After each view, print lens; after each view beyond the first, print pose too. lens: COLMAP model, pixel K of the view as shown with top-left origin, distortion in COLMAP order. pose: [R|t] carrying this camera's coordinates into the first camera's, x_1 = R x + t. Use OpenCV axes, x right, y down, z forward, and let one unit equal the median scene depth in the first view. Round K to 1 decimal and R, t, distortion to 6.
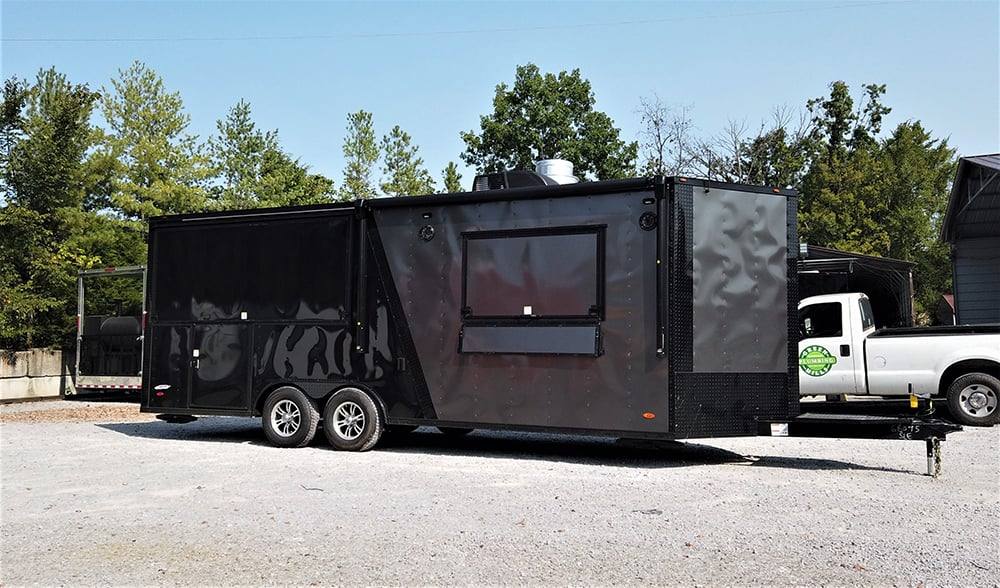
lens RADIAL K [[883.0, 0, 496.0], [0, 883.0, 281.7], [0, 0, 1]] dist [0.087334, -0.124062]
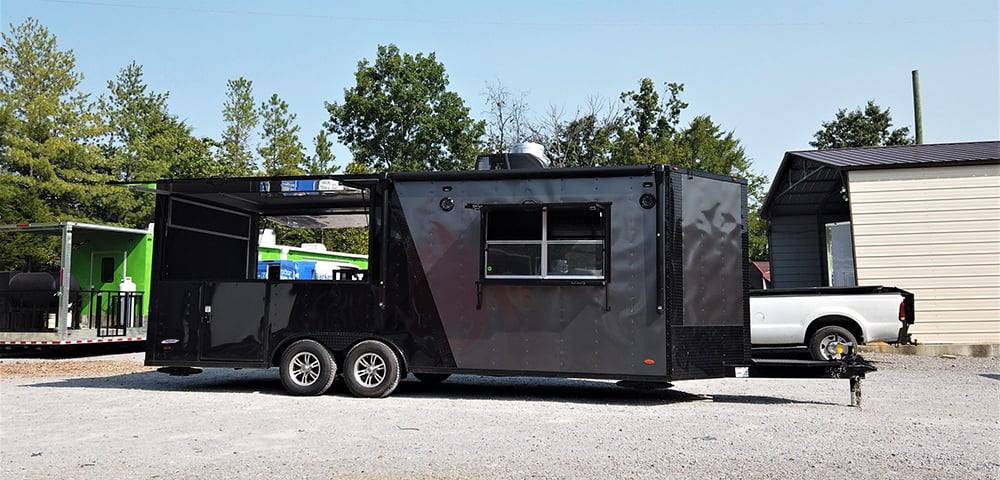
lens RADIAL K [[813.1, 0, 501.9], [0, 813.1, 214.9], [0, 0, 1]] dist [0.080153, -0.098631]
pose [[0.975934, 0.027155, 0.216369, -0.073179], [-0.019612, 0.999125, -0.036934, -0.001073], [-0.217183, 0.031802, 0.975613, -0.013497]]
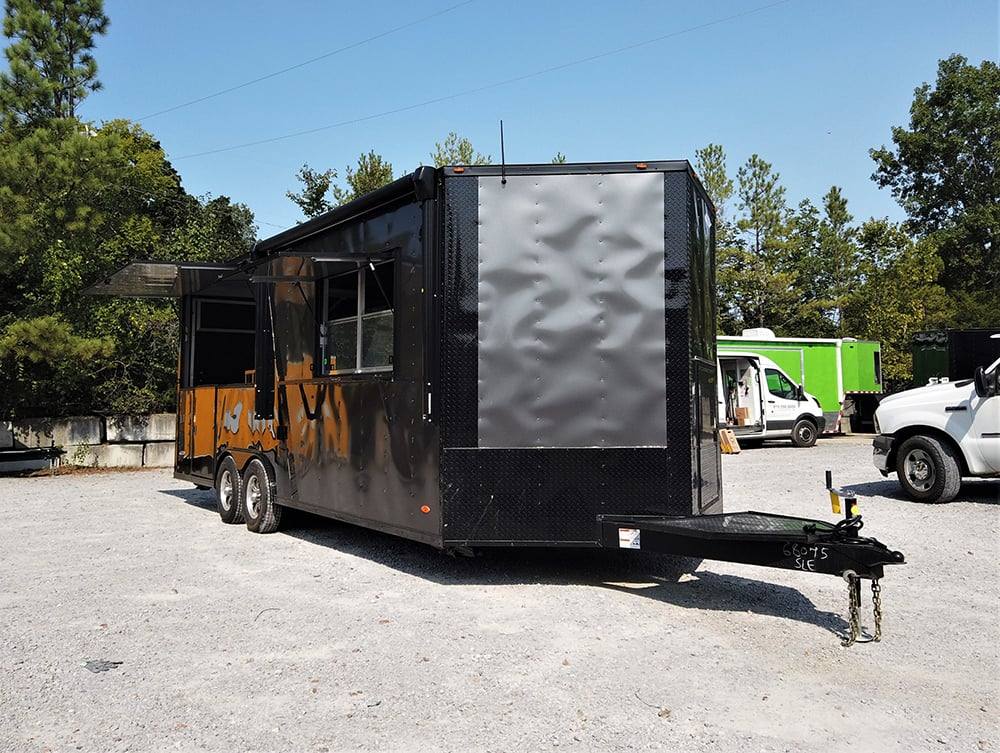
lens RADIAL K [[897.7, 0, 500.1], [0, 897.7, 324.1], [0, 0, 1]] dist [0.052664, -0.109314]
pose [[0.858637, -0.058376, -0.509250, 0.161592], [0.052357, 0.998286, -0.026155, 0.007009], [0.509904, -0.004205, 0.860221, 0.112247]]
